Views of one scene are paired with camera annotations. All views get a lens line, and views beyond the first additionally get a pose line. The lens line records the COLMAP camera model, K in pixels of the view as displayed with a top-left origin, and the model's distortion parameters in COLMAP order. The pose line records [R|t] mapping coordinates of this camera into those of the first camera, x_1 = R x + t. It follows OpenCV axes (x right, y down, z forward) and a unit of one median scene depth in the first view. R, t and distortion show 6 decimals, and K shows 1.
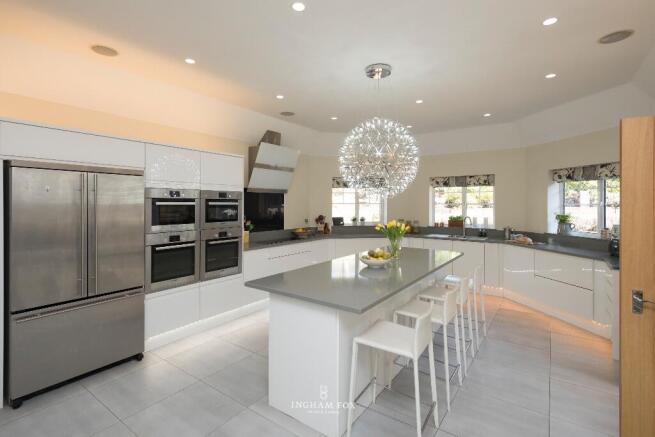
lens RADIAL K [[316.7, 0, 330.2], [0, 316.7, 201.1], [0, 0, 1]] dist [-0.001518, -0.000201]
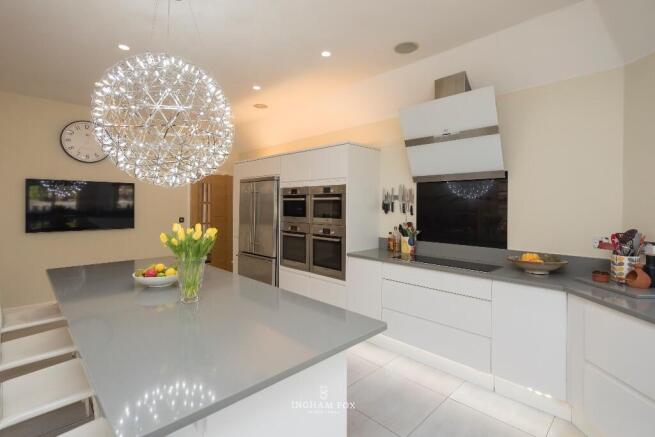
lens RADIAL K [[316.7, 0, 315.6], [0, 316.7, 200.7], [0, 0, 1]] dist [-0.001518, -0.000201]
pose [[-0.209709, -0.007125, -0.977738, 0.622338], [0.008922, 0.999918, -0.009200, 0.022255], [0.977723, -0.010653, -0.209628, 1.220889]]
